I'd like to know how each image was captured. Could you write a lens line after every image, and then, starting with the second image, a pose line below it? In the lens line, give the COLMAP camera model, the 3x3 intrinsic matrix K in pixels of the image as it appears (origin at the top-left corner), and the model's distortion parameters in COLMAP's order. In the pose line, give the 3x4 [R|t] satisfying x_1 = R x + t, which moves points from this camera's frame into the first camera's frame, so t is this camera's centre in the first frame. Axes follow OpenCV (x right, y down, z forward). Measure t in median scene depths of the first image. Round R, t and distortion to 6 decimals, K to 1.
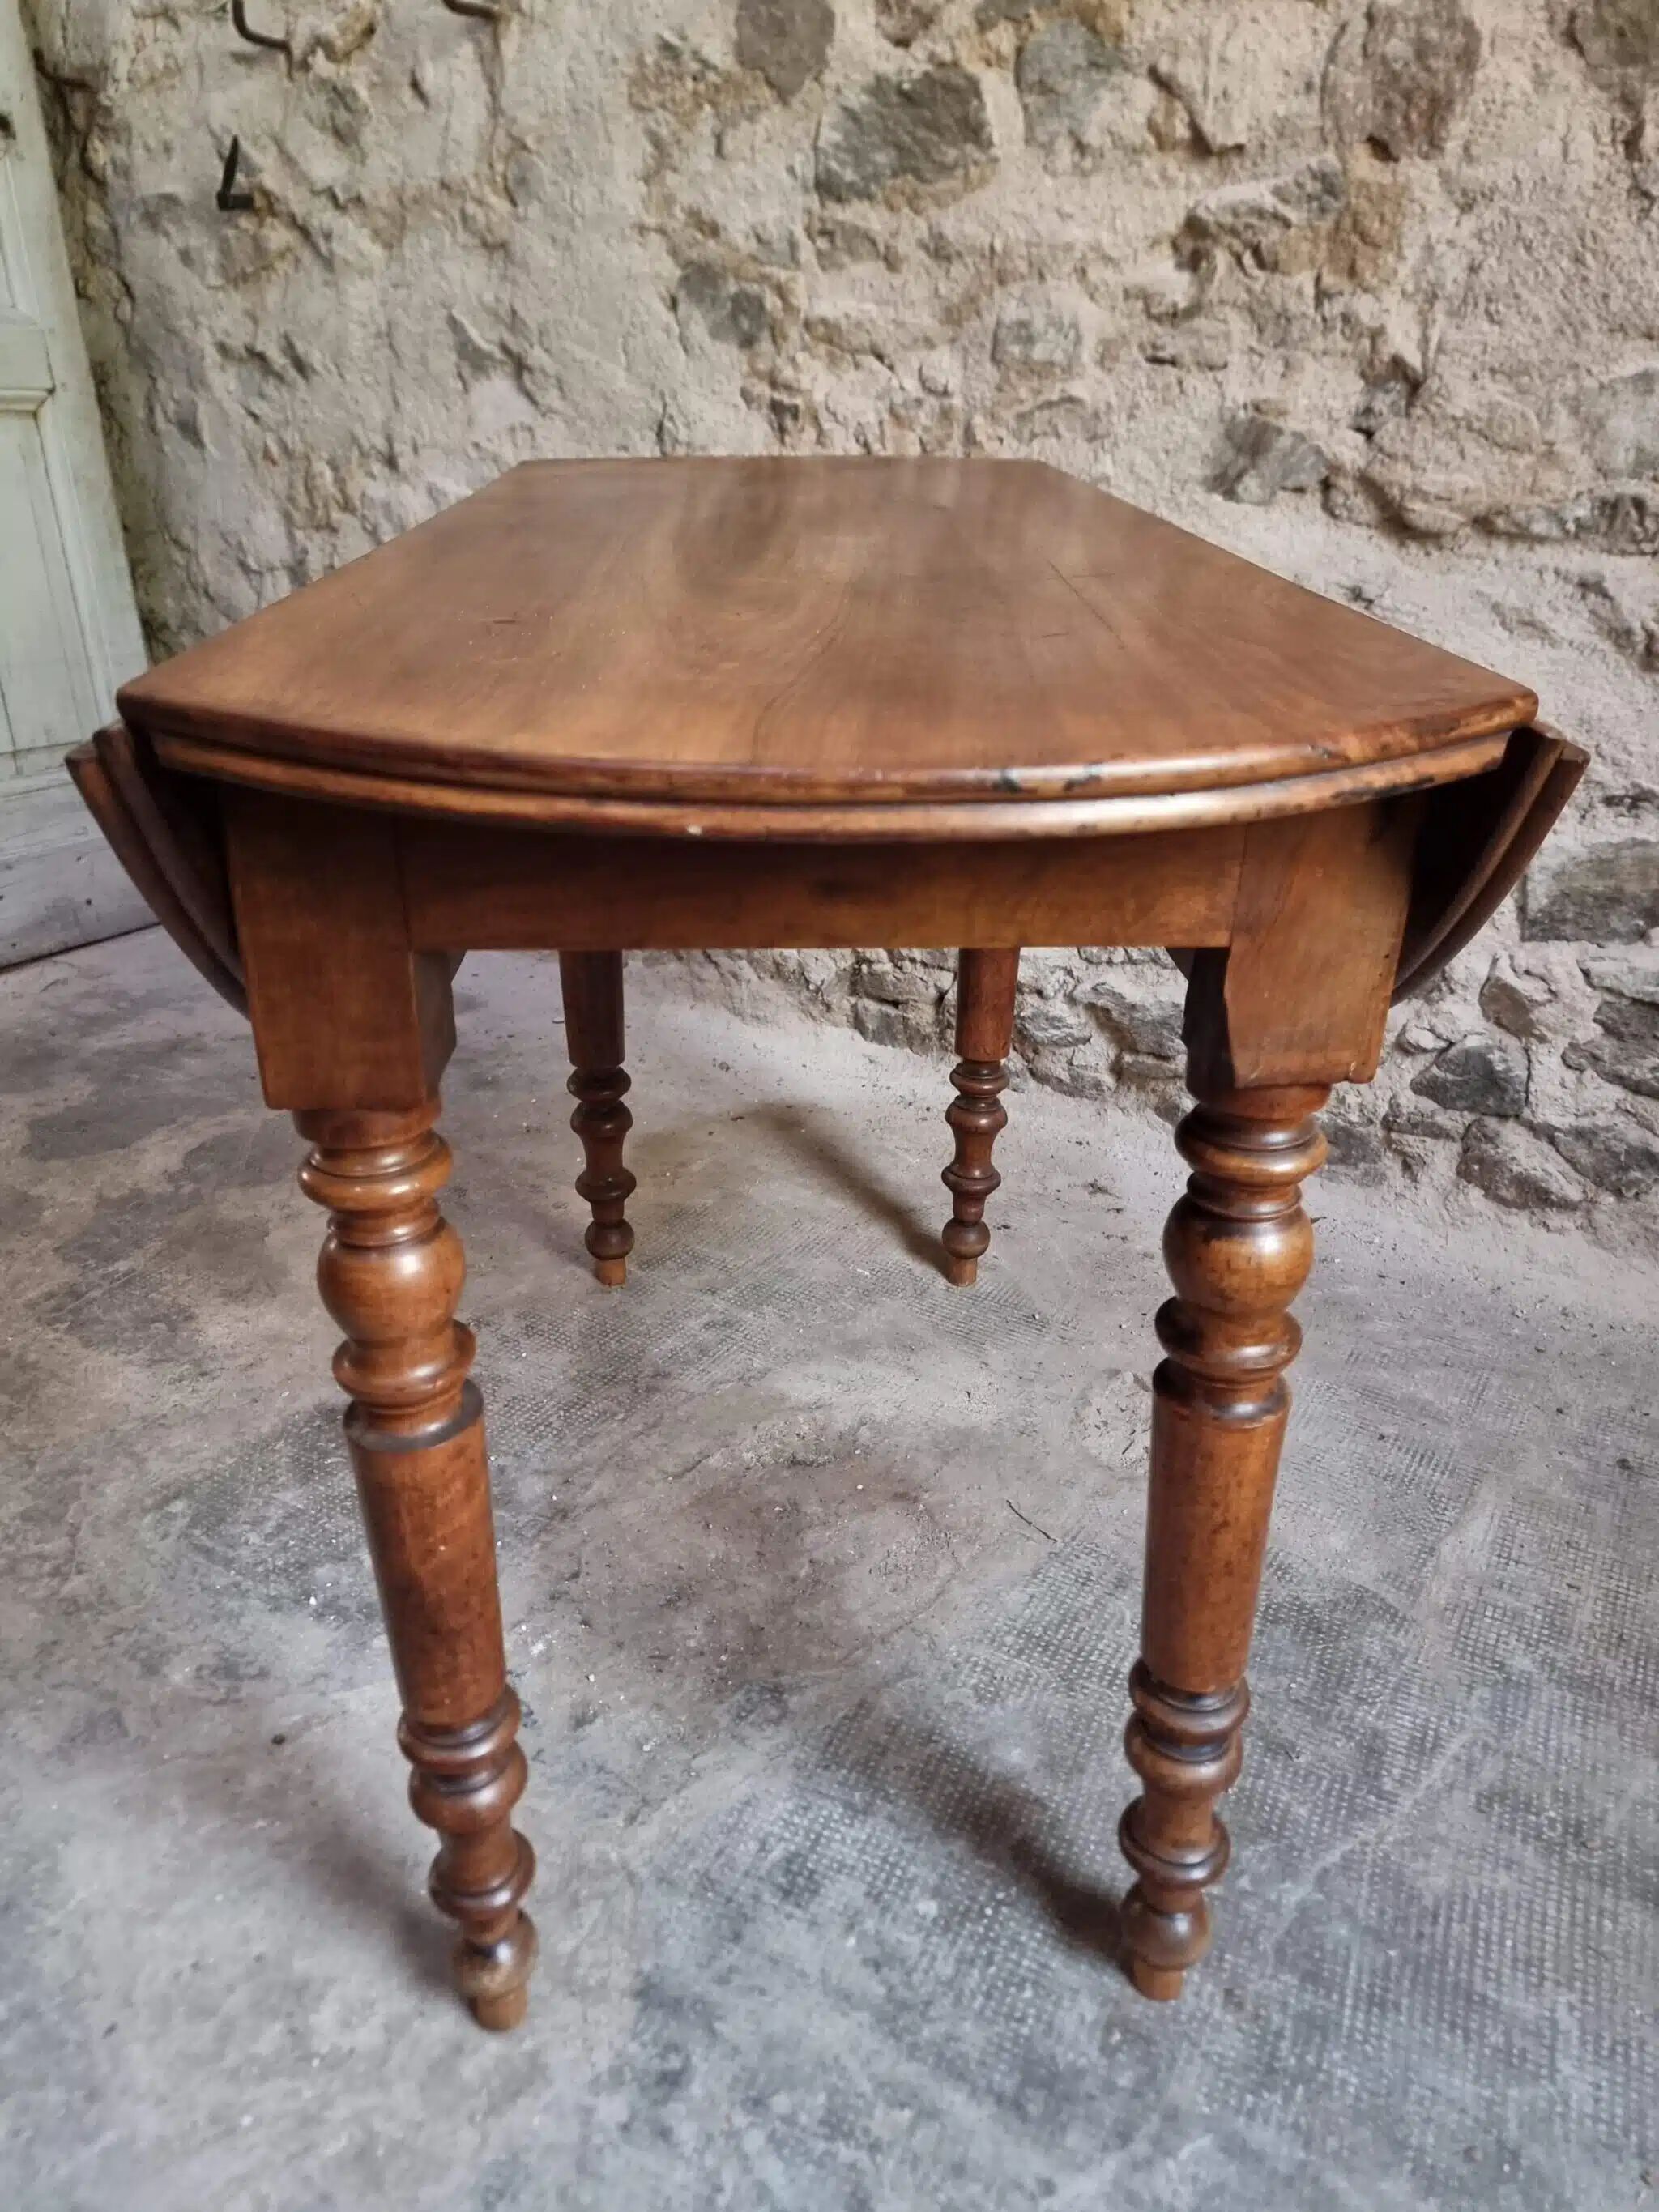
lens RADIAL K [[1590.2, 0, 831.4], [0, 1590.2, 1136.7], [0, 0, 1]] dist [0.061824, -0.064707]
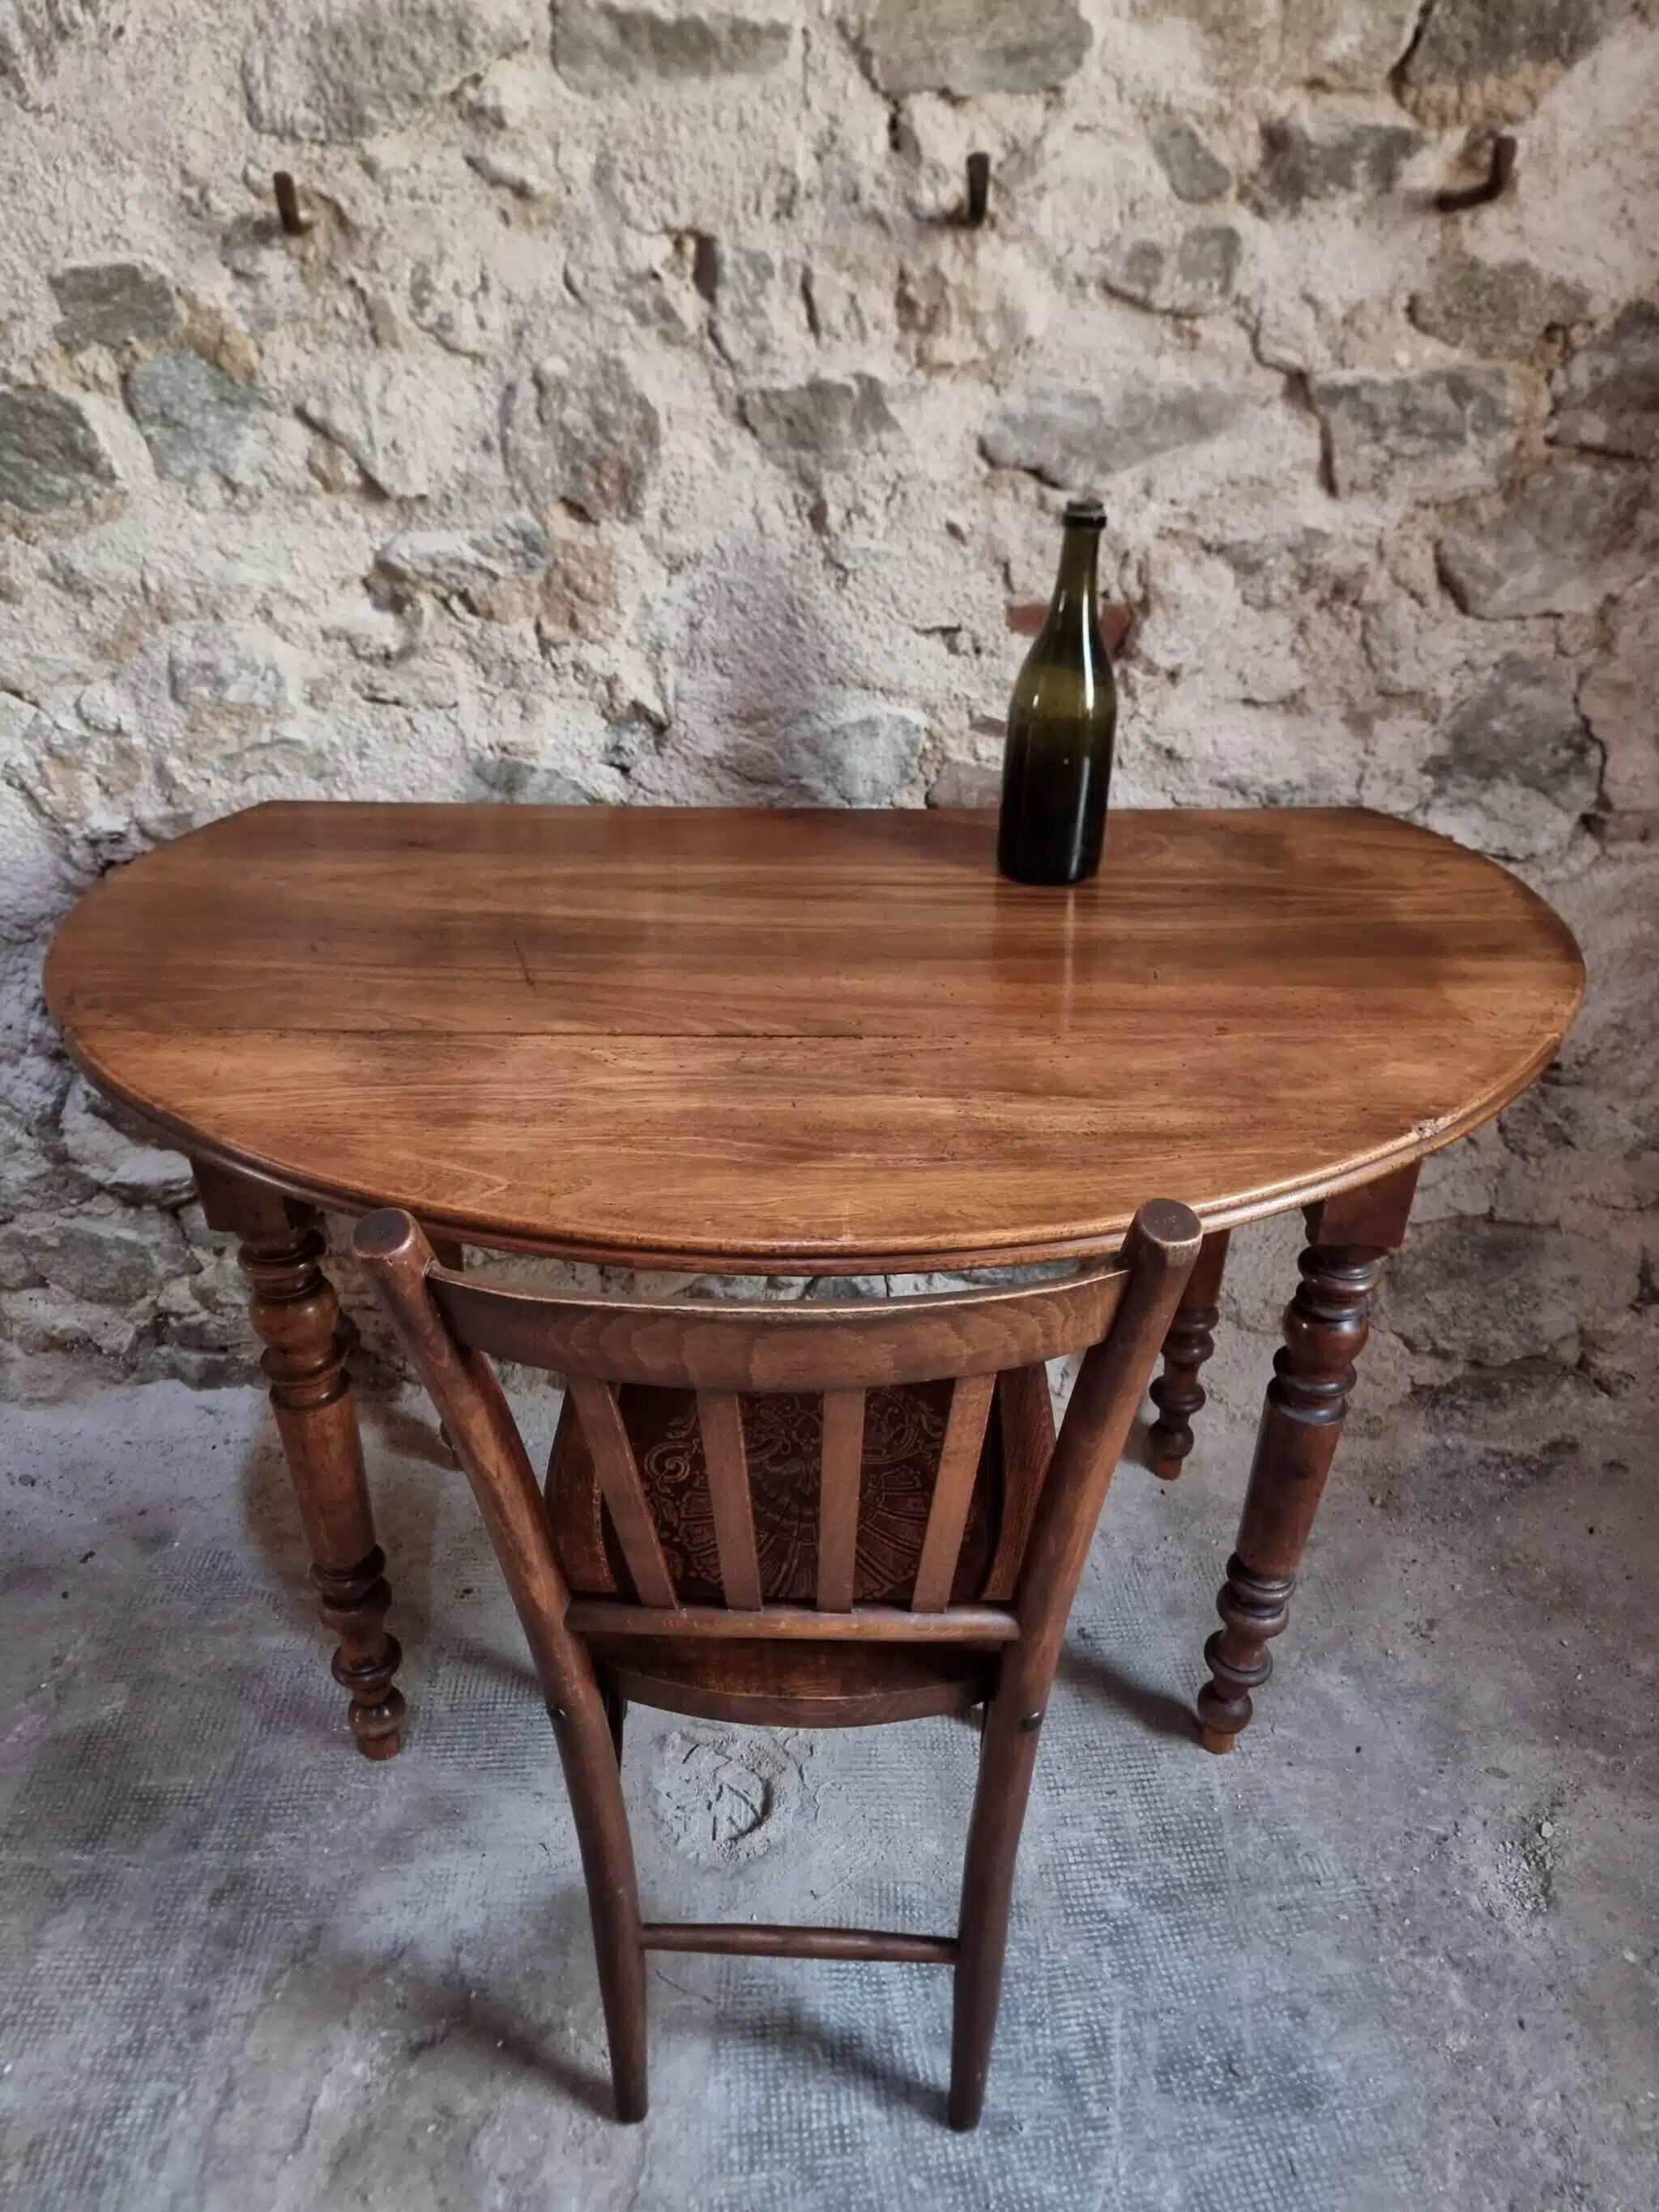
lens RADIAL K [[1558.0, 0, 819.8], [0, 1558.0, 1119.8], [0, 0, 1]] dist [0.045730, -0.049169]
pose [[0.822904, -0.283638, 0.492319, -0.102652], [0.254667, 0.958698, 0.126660, -0.296964], [-0.507911, 0.021148, 0.861150, 0.091249]]
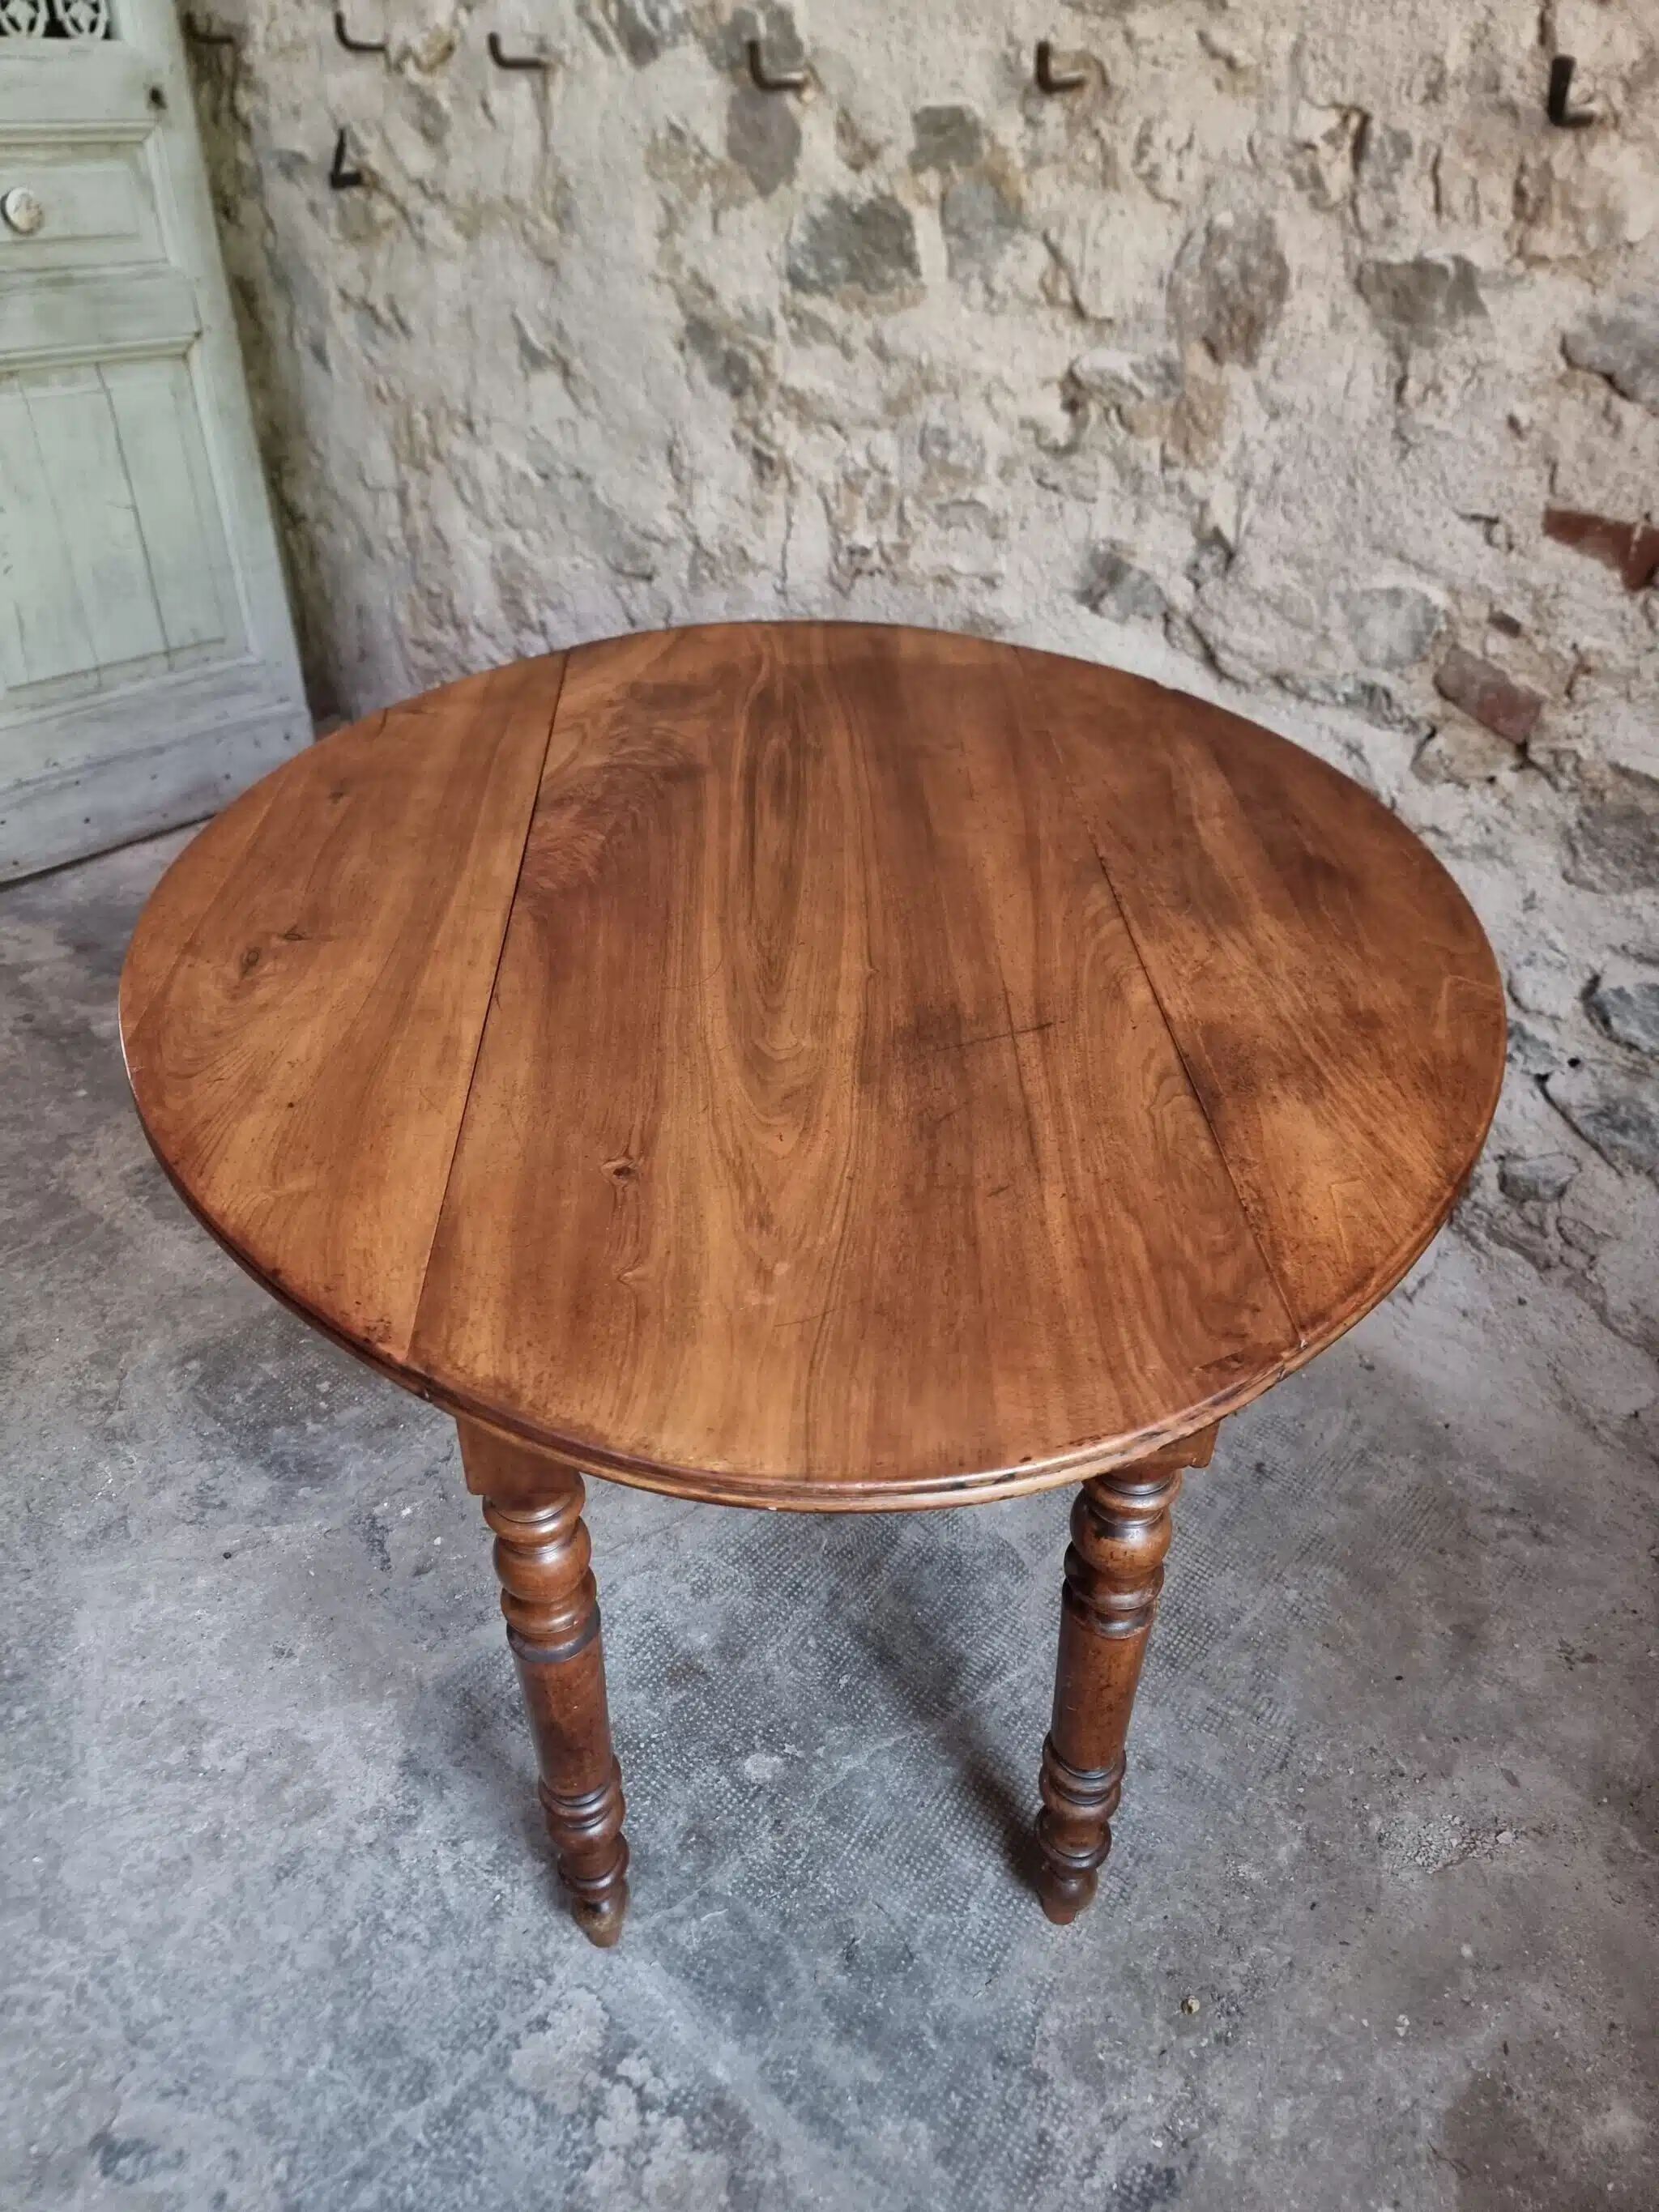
lens RADIAL K [[1554.6, 0, 820.2], [0, 1554.6, 1116.6], [0, 0, 1]] dist [0.044720, -0.049783]
pose [[0.986515, 0.106464, -0.124314, 0.230863], [-0.083726, 0.980890, 0.175627, -0.220804], [0.140637, -0.162850, 0.976576, -0.186392]]
